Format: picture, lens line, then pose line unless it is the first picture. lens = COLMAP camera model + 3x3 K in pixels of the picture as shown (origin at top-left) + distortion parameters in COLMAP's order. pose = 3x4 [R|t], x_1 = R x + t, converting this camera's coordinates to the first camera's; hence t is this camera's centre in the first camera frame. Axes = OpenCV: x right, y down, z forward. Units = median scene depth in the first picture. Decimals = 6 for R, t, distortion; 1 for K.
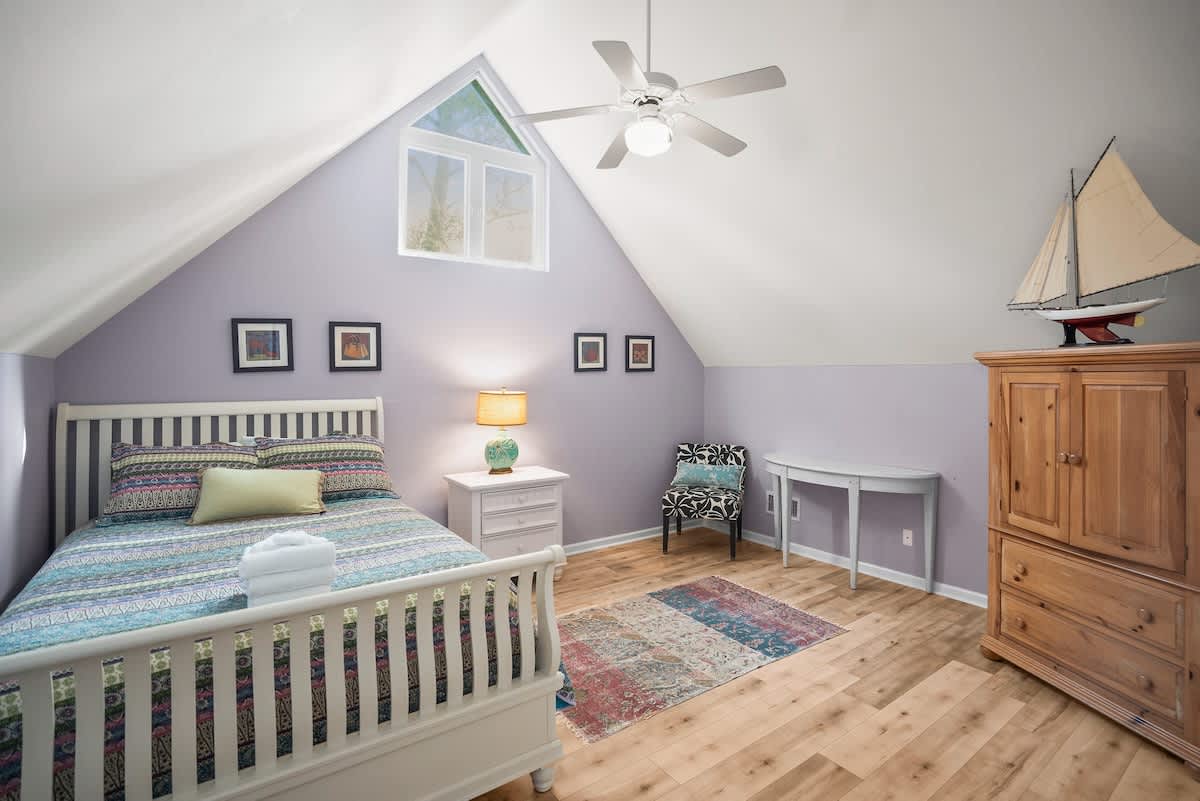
lens RADIAL K [[585.4, 0, 600.0], [0, 585.4, 366.1], [0, 0, 1]] dist [-0.000007, 0.000107]
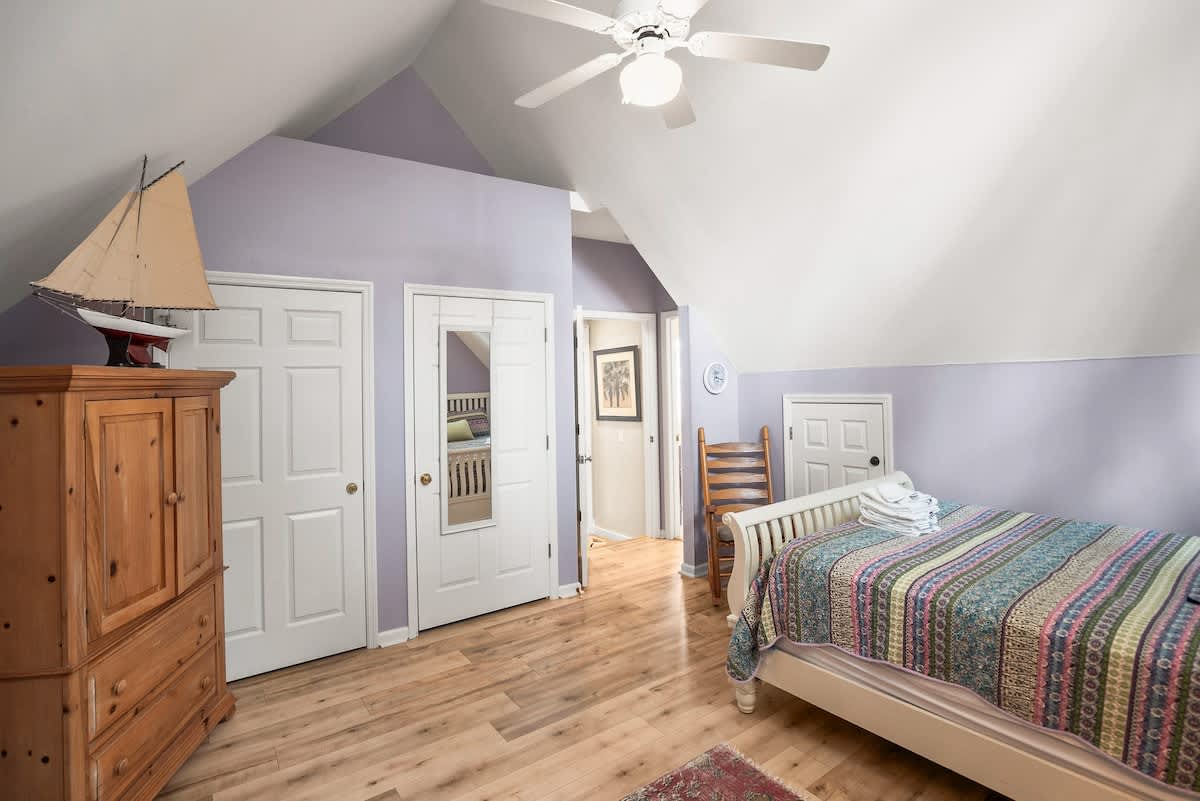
lens RADIAL K [[585.4, 0, 600.0], [0, 585.4, 366.1], [0, 0, 1]] dist [-0.000007, 0.000107]
pose [[-0.999824, 0.018332, 0.004031, 0.171858], [0.018268, 0.999715, -0.015363, -0.009395], [-0.004311, -0.015286, -0.999874, 1.944501]]
